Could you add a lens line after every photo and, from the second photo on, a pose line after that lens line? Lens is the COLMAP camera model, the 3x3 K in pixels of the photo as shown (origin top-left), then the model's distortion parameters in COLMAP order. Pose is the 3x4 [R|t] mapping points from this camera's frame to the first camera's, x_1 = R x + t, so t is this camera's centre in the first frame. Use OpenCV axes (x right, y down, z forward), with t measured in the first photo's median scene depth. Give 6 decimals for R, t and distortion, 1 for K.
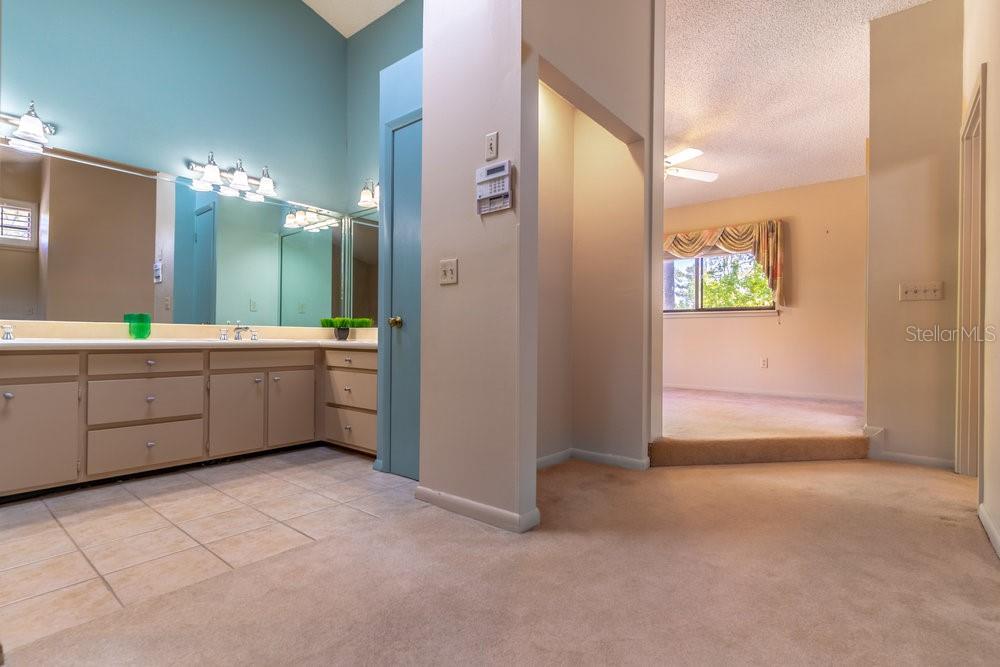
lens RADIAL K [[483.8, 0, 500.0], [0, 483.8, 333.5], [0, 0, 1]] dist [-0.005755, 0.005930]
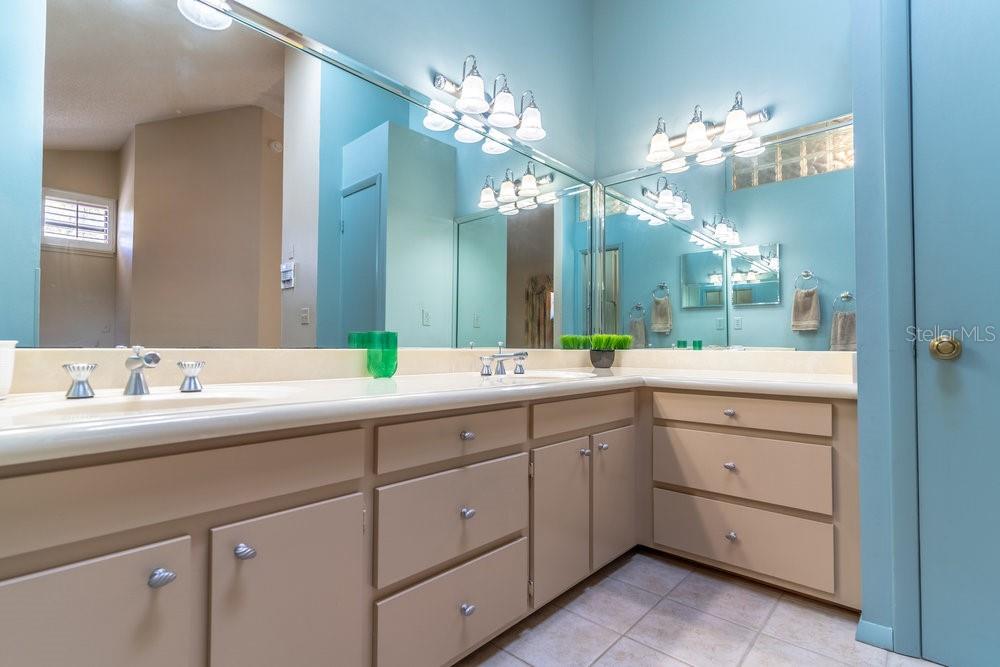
lens RADIAL K [[483.8, 0, 500.0], [0, 483.8, 333.5], [0, 0, 1]] dist [-0.005755, 0.005930]
pose [[0.998904, -0.007292, -0.046236, -0.534468], [0.006100, 0.999647, -0.025872, -0.022486], [0.046408, 0.025562, 0.998595, 0.418805]]
